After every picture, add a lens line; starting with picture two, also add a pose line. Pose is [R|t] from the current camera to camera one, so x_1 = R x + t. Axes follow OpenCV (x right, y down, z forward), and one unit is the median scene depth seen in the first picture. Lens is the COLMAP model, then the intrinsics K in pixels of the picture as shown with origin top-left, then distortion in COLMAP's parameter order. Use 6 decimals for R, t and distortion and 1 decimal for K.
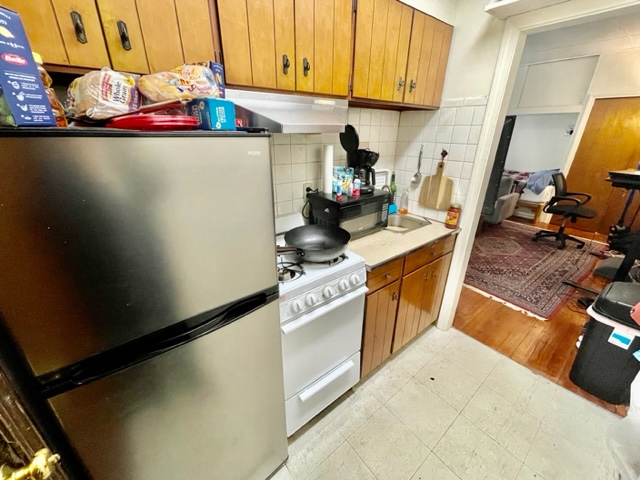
lens RADIAL K [[257.5, 0, 320.0], [0, 257.5, 237.5], [0, 0, 1]] dist [-0.001790, -0.000303]
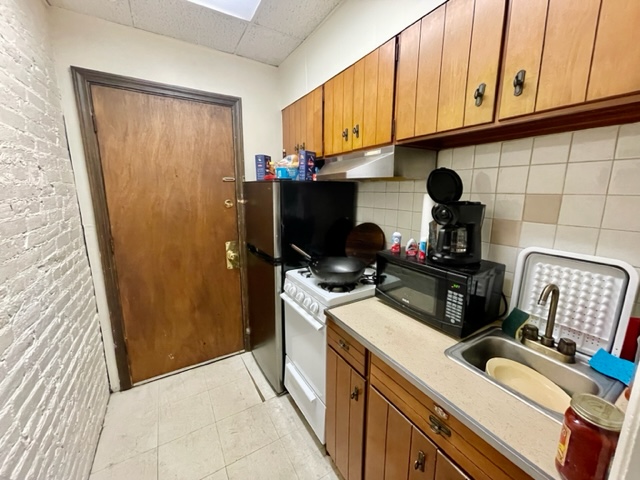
lens RADIAL K [[257.5, 0, 320.0], [0, 257.5, 237.5], [0, 0, 1]] dist [-0.001790, -0.000303]
pose [[-0.119134, 0.175291, -0.977282, 1.082258], [-0.381480, 0.900659, 0.208051, -0.318810], [0.916668, 0.397600, -0.040429, 0.907353]]
